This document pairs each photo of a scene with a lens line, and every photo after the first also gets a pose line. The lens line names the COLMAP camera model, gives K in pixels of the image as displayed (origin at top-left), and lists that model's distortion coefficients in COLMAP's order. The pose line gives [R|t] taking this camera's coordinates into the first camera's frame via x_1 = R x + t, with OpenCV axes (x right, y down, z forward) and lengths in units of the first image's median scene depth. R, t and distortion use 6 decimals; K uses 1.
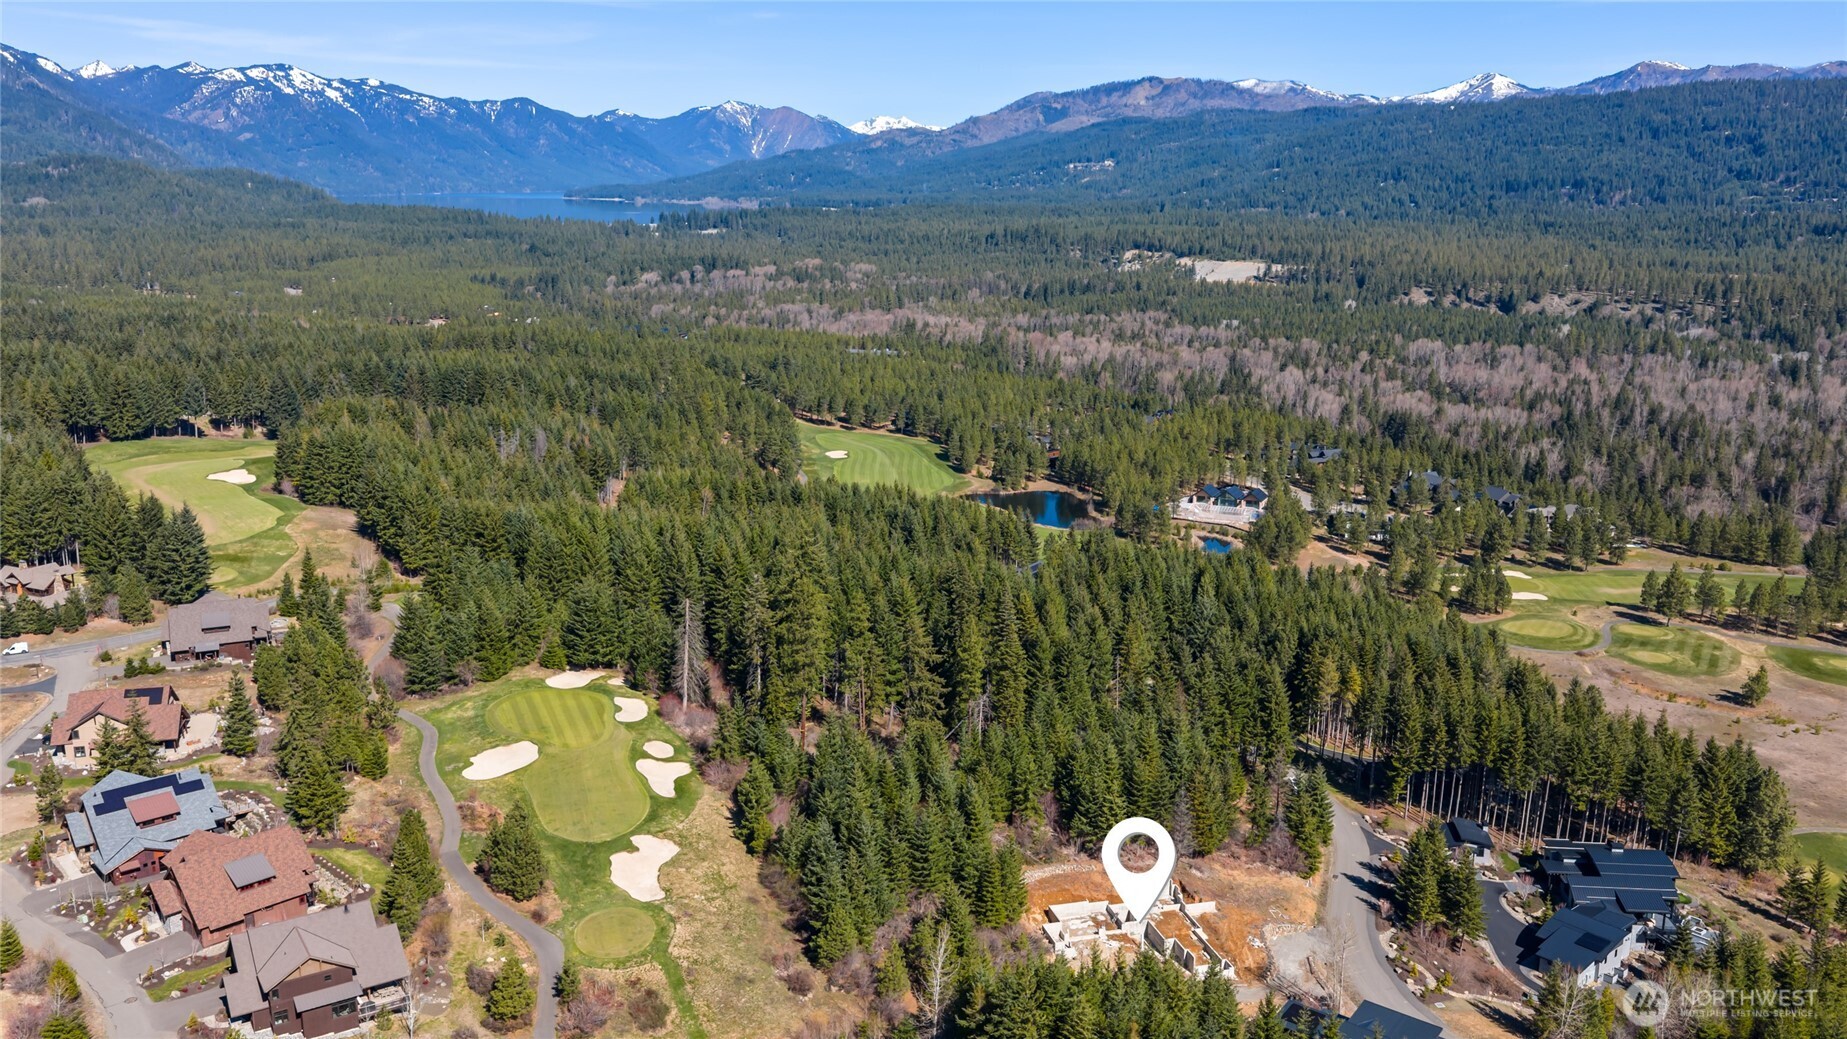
lens RADIAL K [[1497.0, 0, 921.8], [0, 1497.0, 519.7], [0, 0, 1]] dist [0.045864, -0.073250]
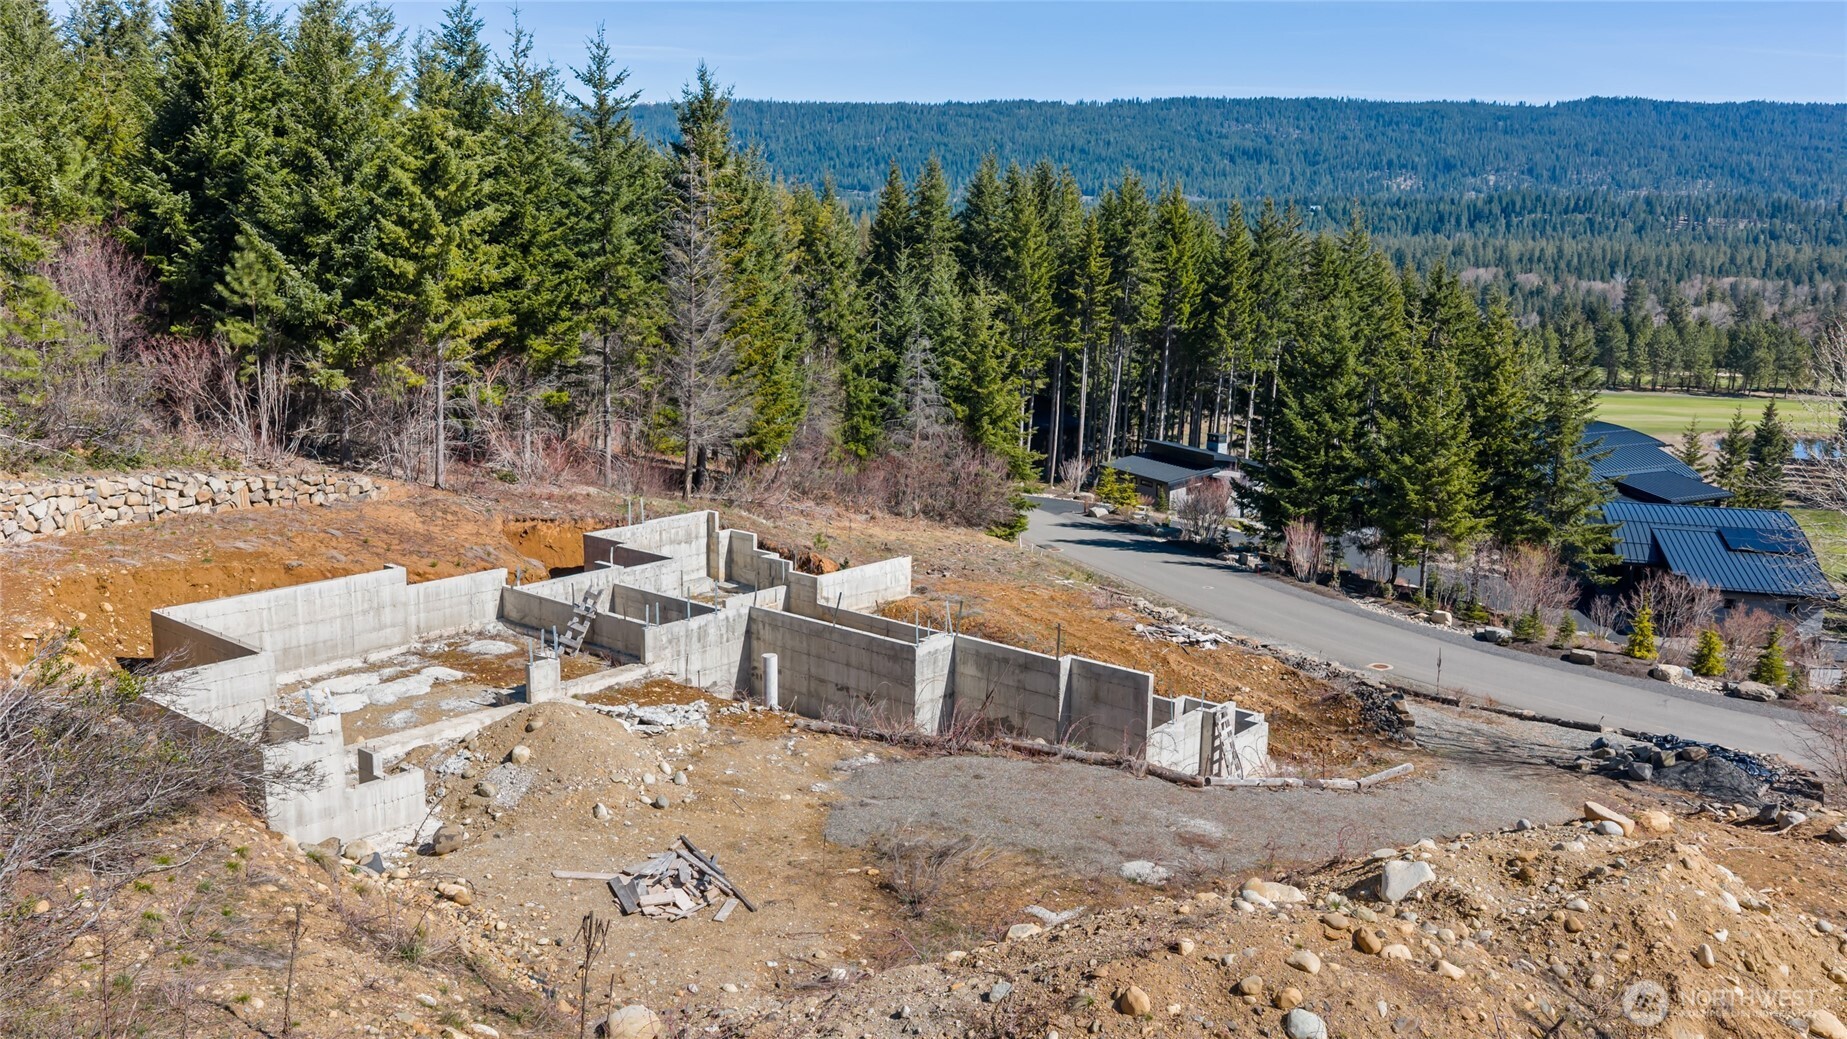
lens RADIAL K [[1497.0, 0, 928.7], [0, 1497.0, 520.5], [0, 0, 1]] dist [0.045864, -0.073250]
pose [[0.814554, -0.096289, 0.572040, 0.009048], [0.111034, 0.993774, 0.009171, 0.037319], [-0.569362, 0.056046, 0.820174, 0.121113]]
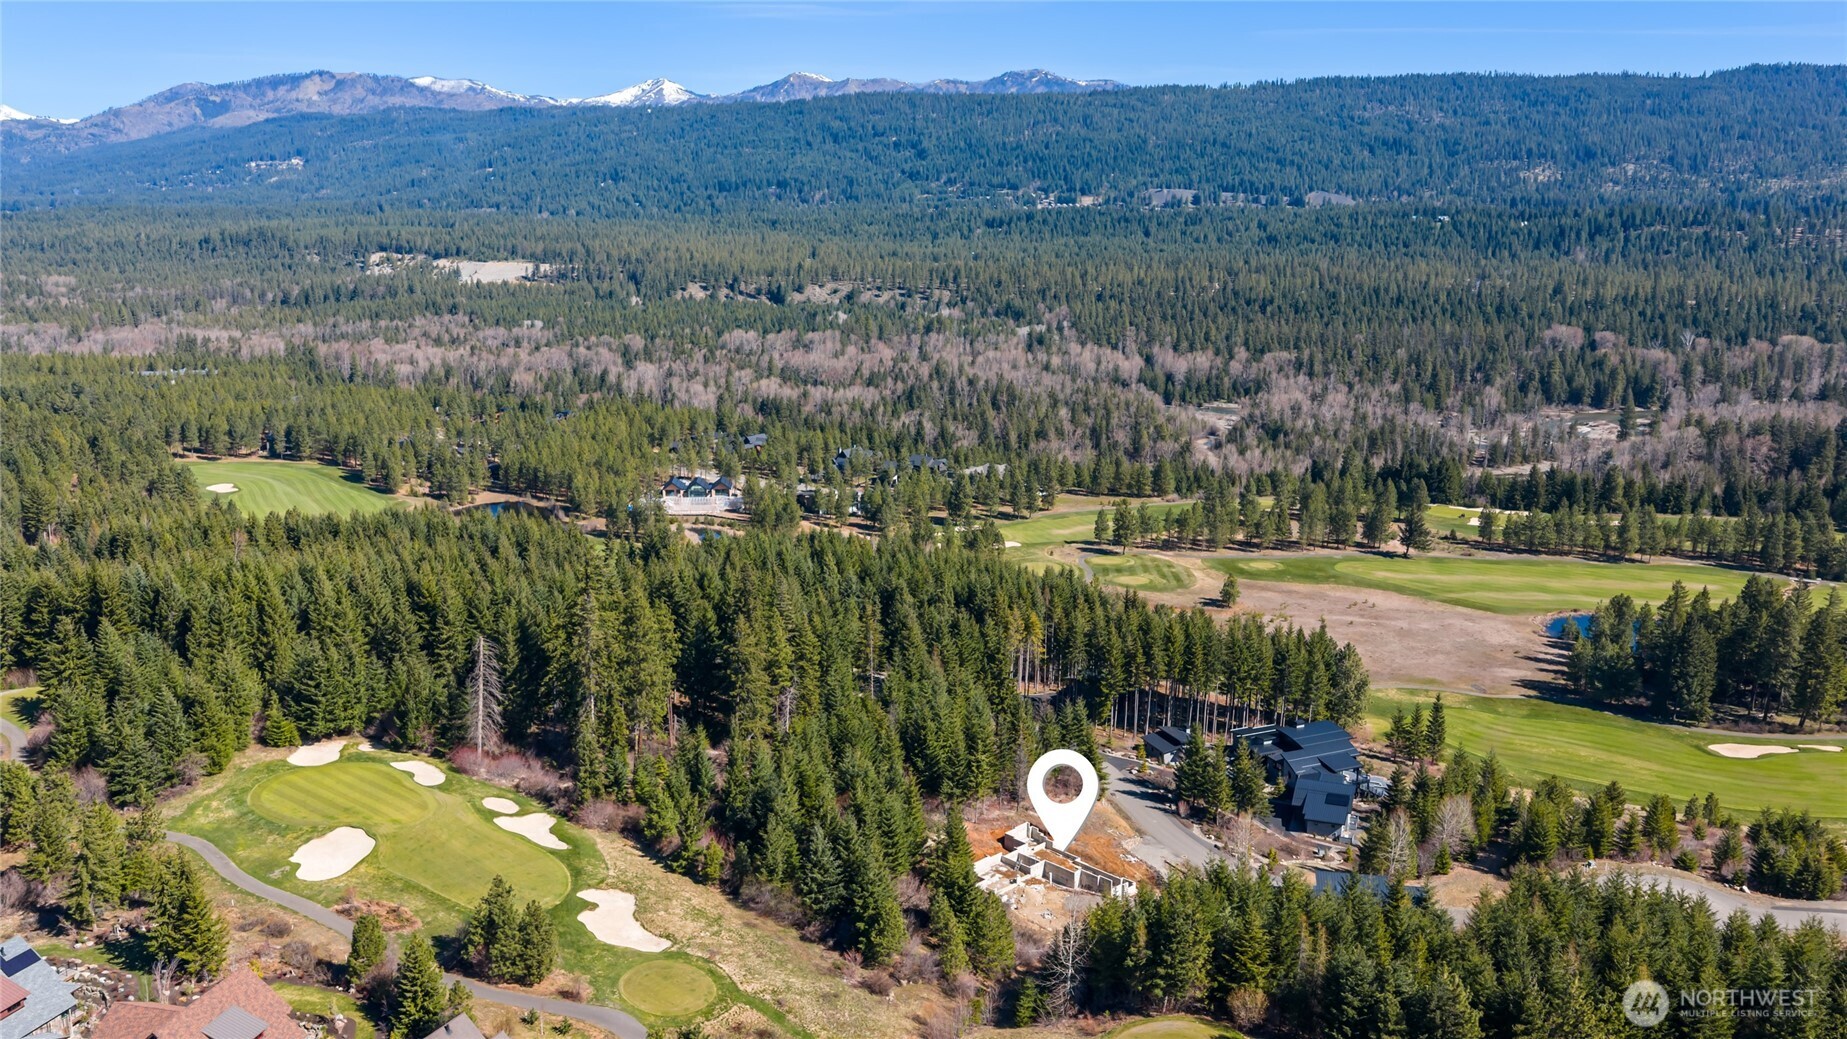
lens RADIAL K [[1497.0, 0, 923.0], [0, 1497.0, 525.5], [0, 0, 1]] dist [0.045864, -0.073250]
pose [[0.867441, -0.113276, 0.484473, -0.060310], [0.111811, 0.993213, 0.032031, -0.002011], [-0.484813, 0.026384, 0.874220, 0.015019]]
